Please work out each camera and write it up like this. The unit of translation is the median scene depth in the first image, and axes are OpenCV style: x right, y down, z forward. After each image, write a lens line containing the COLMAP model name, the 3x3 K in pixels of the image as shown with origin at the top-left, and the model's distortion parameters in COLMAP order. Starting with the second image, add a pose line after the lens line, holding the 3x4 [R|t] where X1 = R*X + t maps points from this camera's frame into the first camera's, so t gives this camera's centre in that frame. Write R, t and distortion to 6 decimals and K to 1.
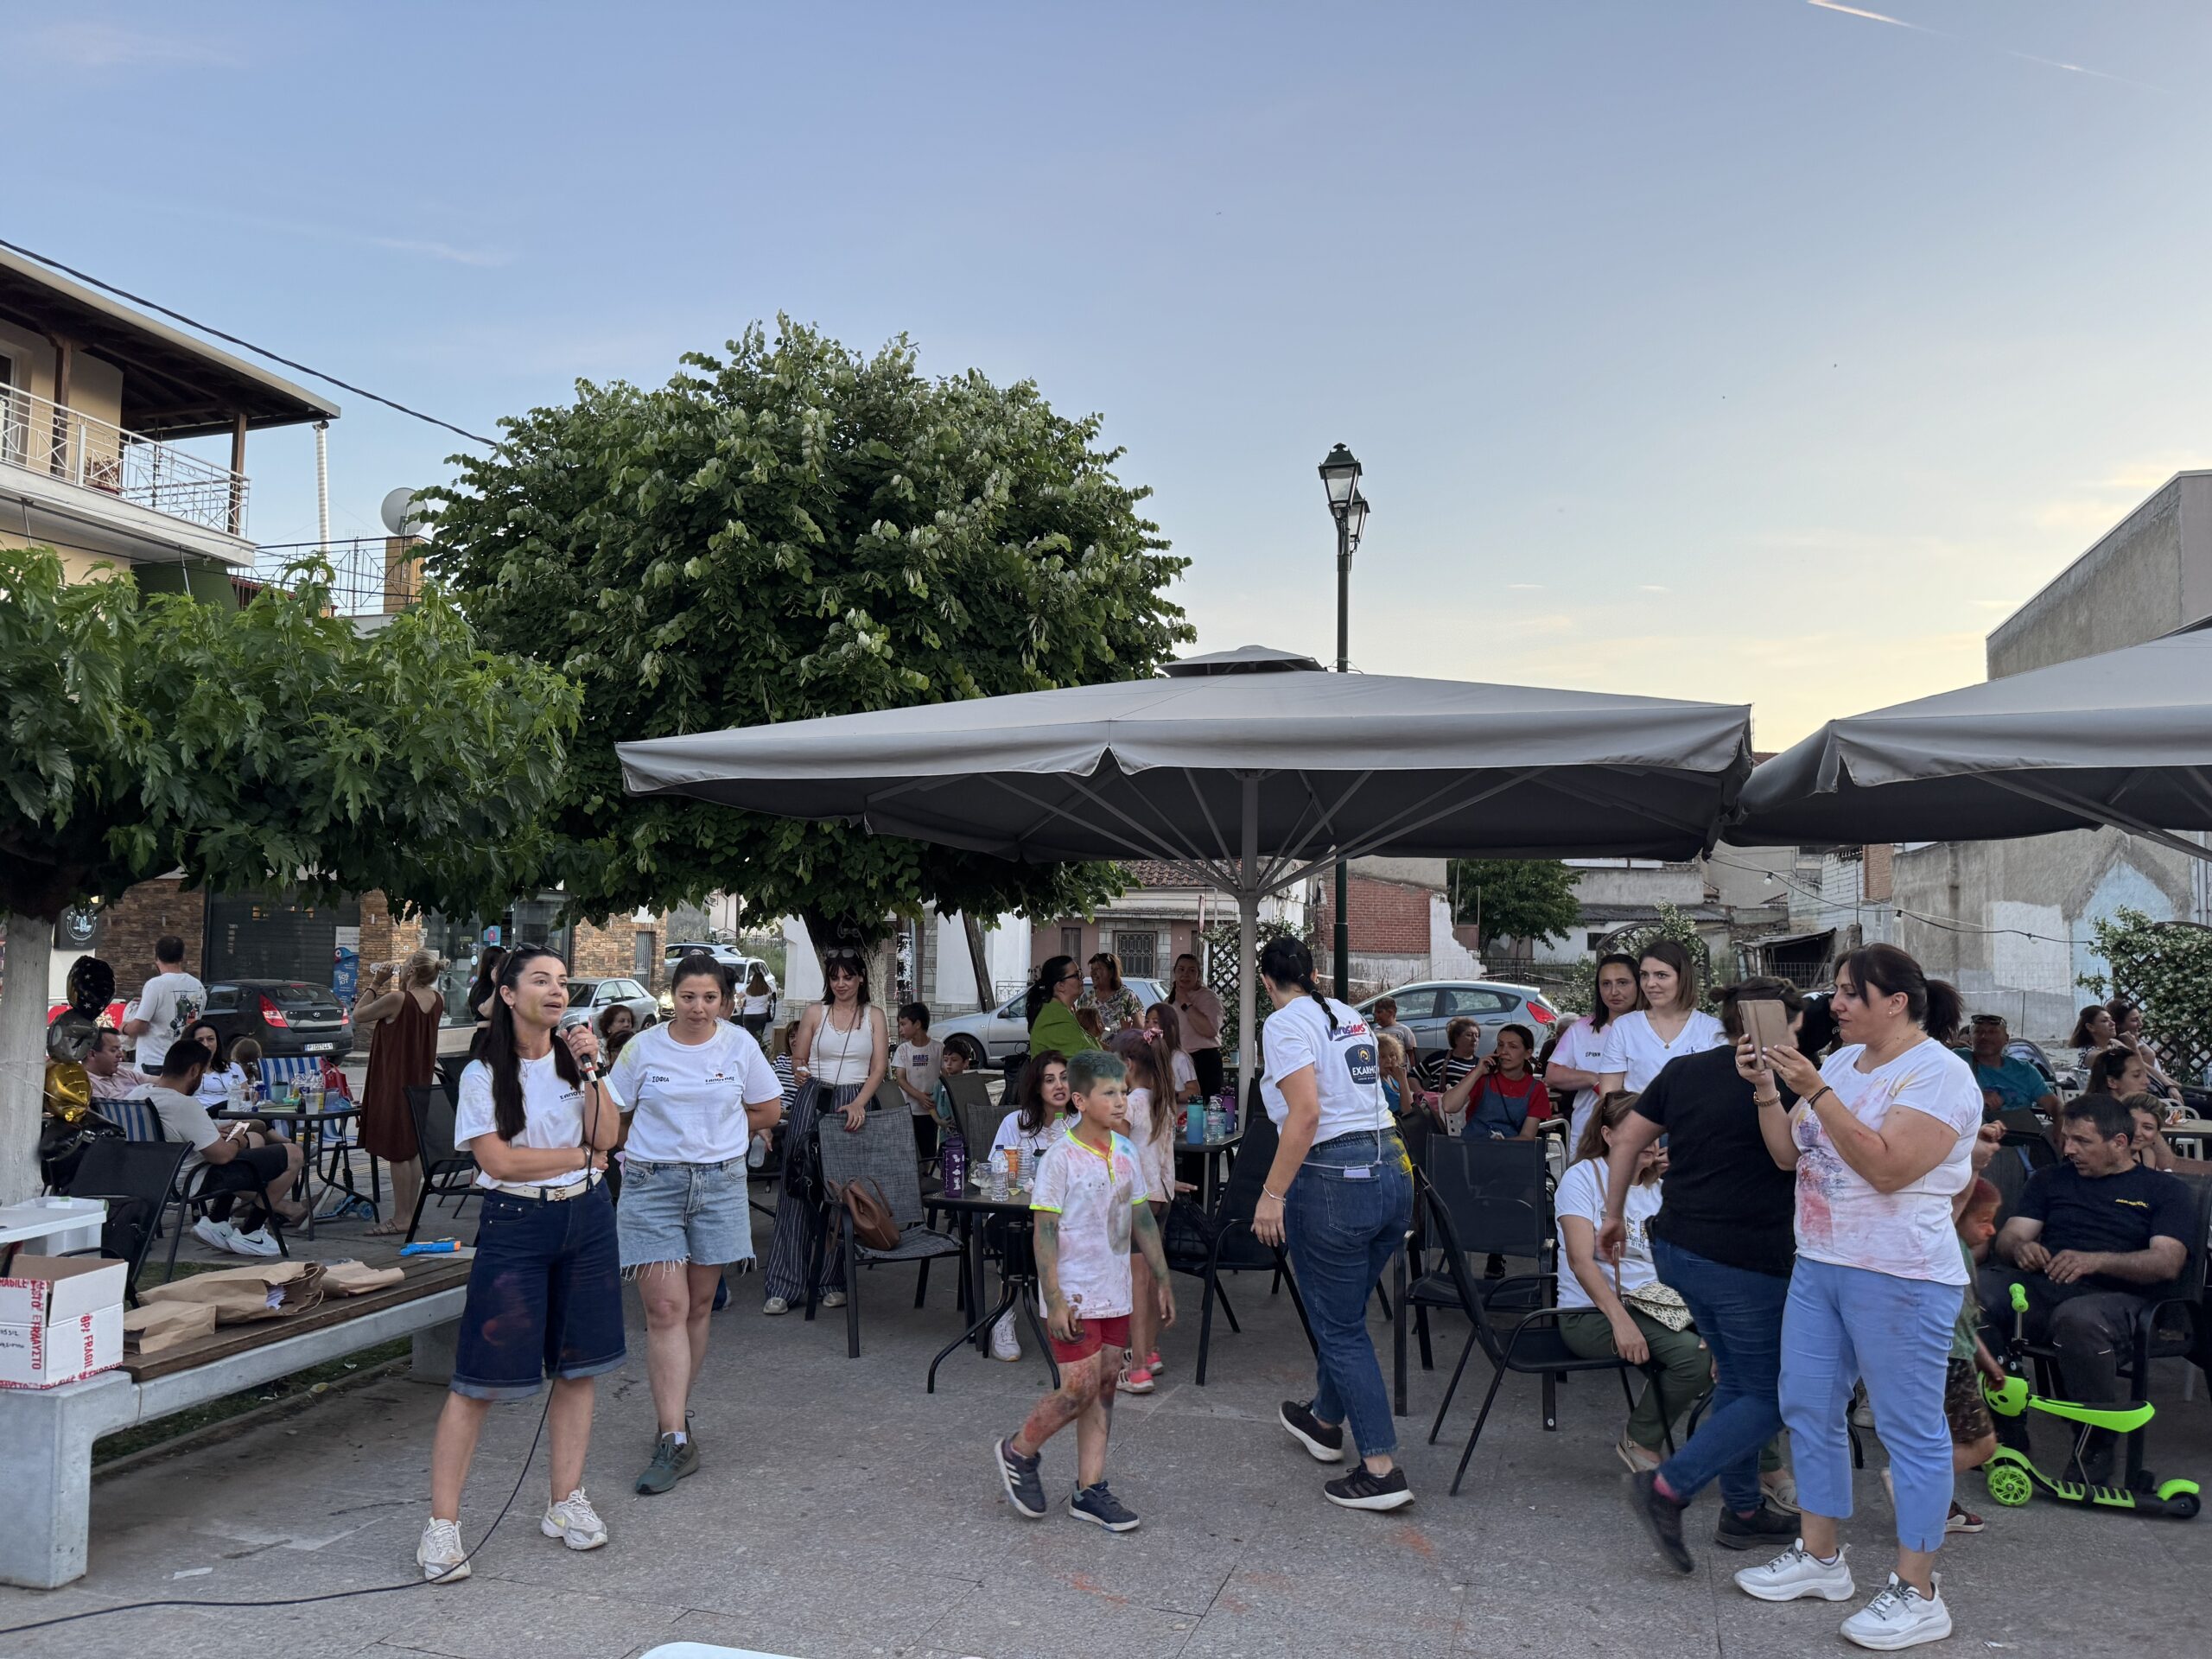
lens RADIAL K [[1562.3, 0, 1081.3], [0, 1562.3, 845.2], [0, 0, 1]] dist [0.153284, -0.277883]
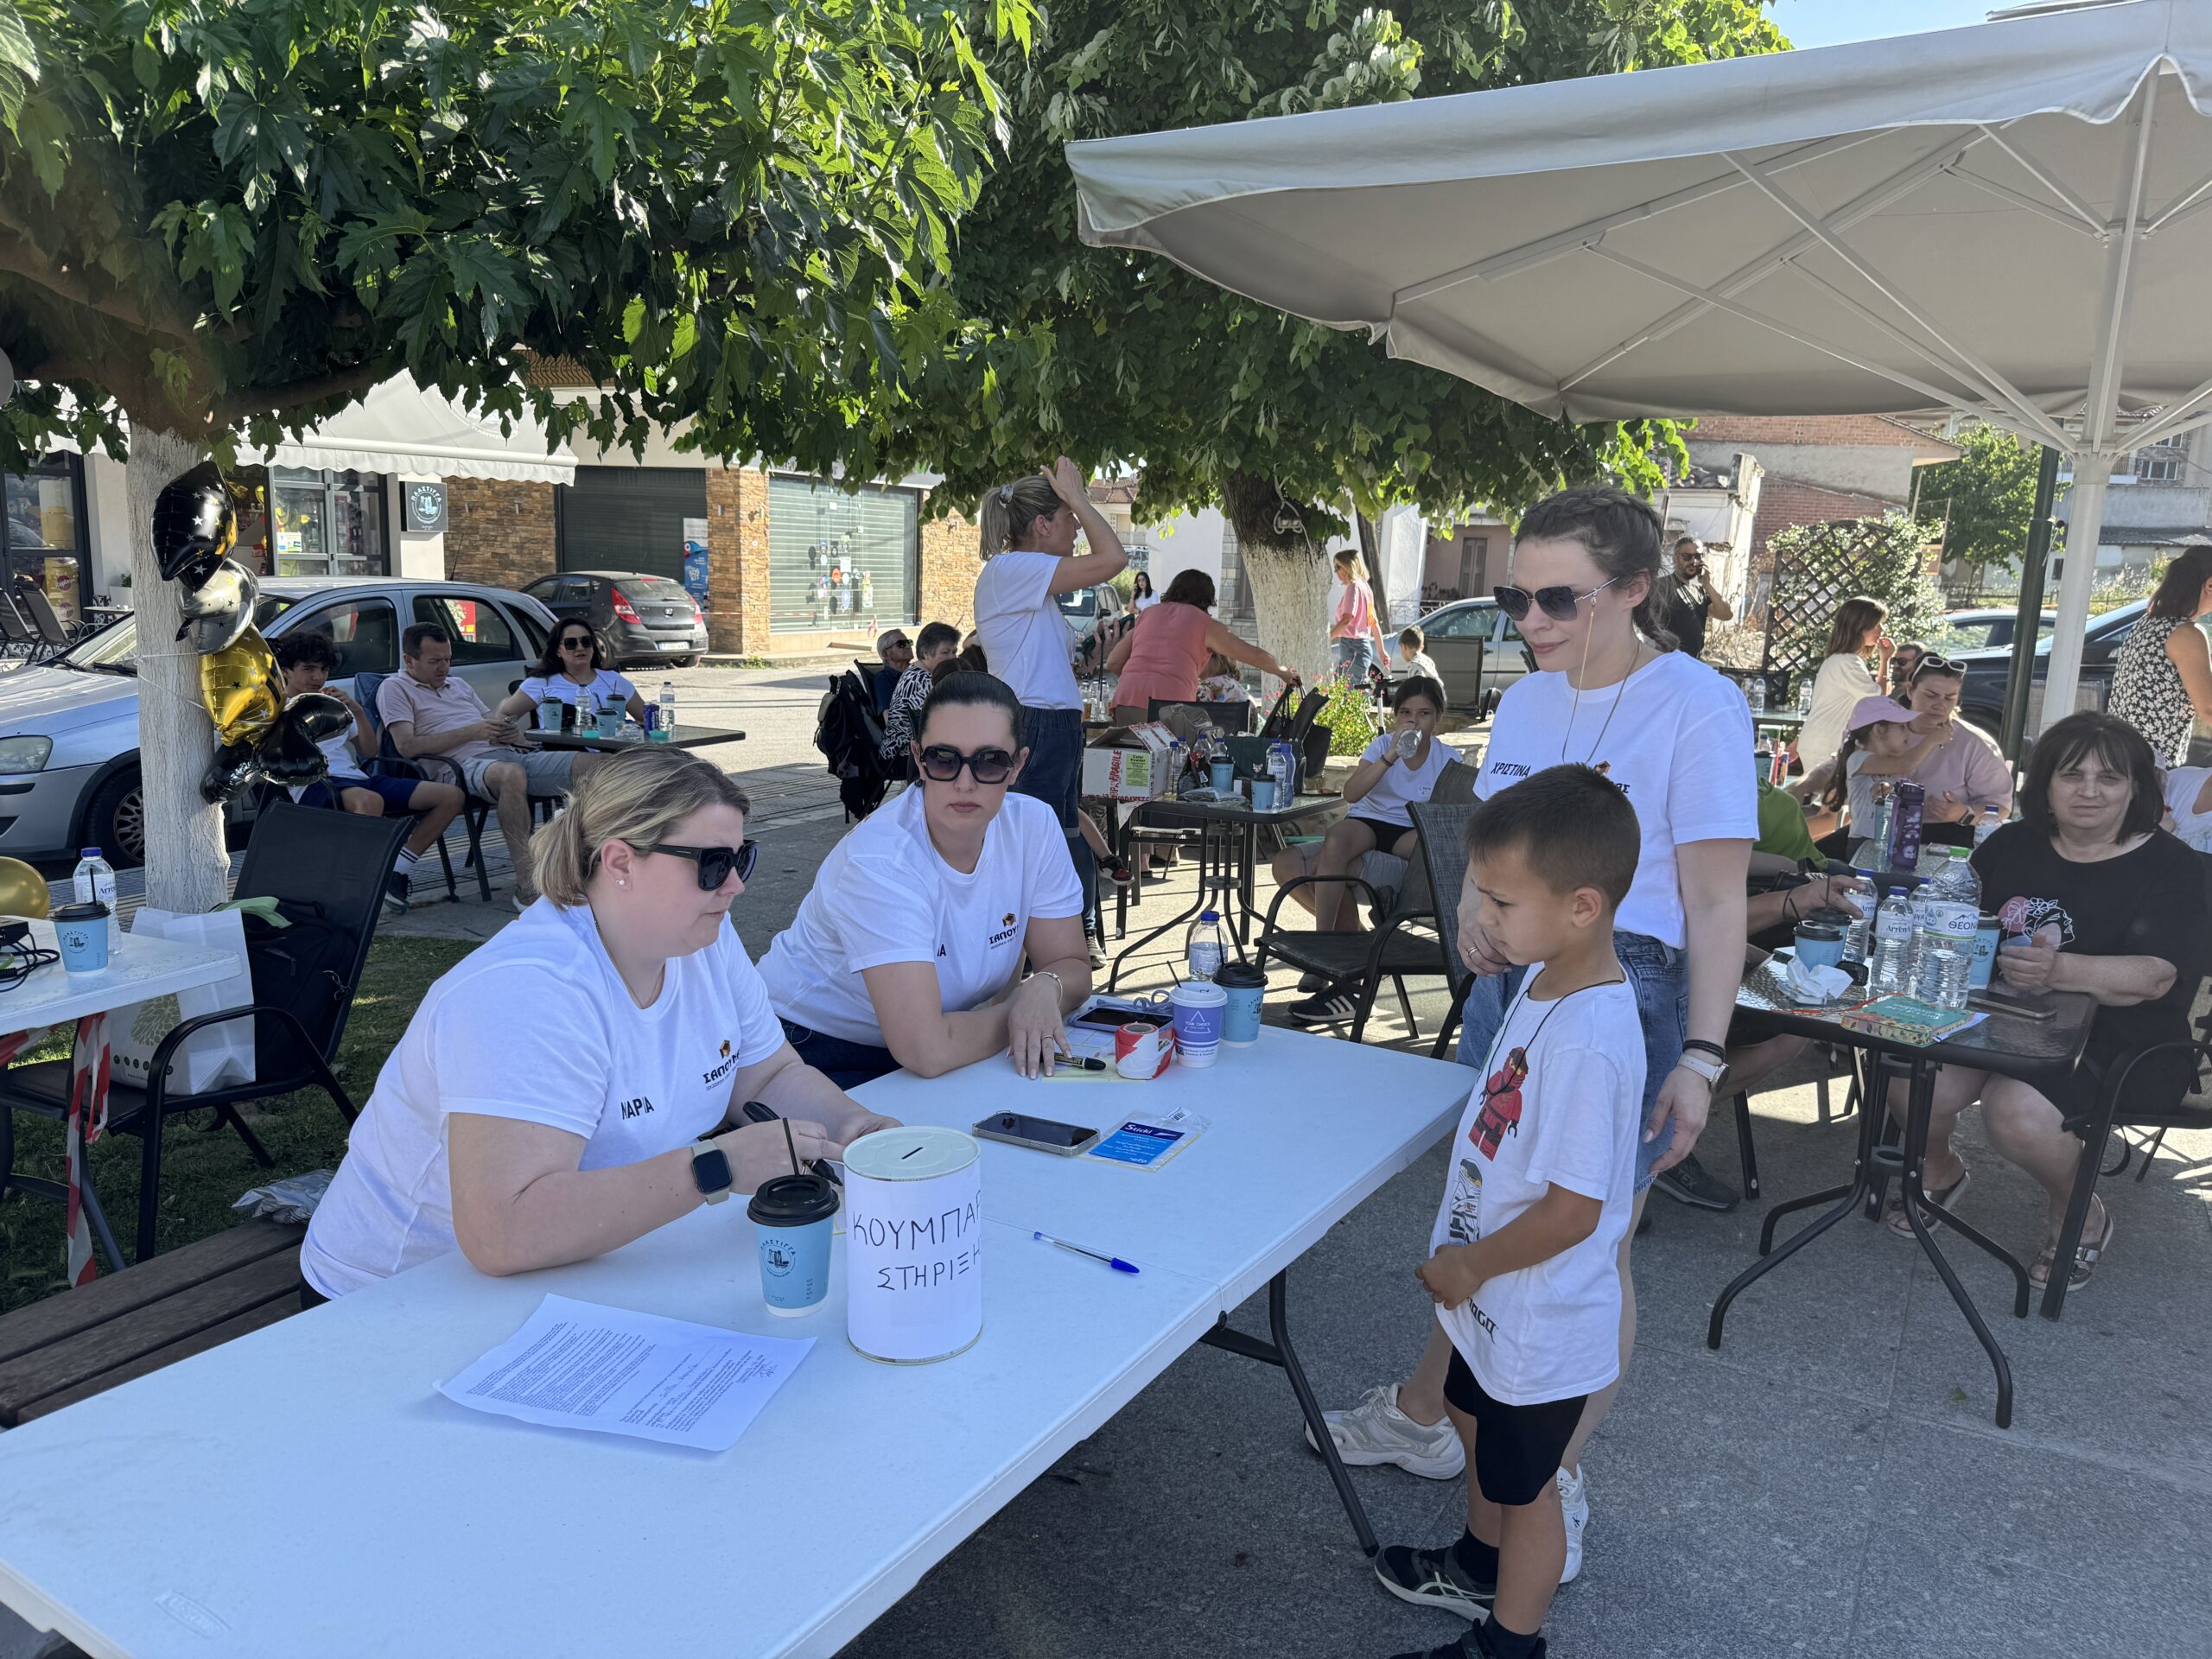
lens RADIAL K [[1562.3, 0, 1081.3], [0, 1562.3, 845.2], [0, 0, 1]] dist [0.153284, -0.277883]
pose [[0.979562, 0.059608, -0.192106, -0.108959], [-0.012152, 0.970872, 0.239288, 0.028851], [0.200774, -0.232063, 0.951754, 0.264133]]
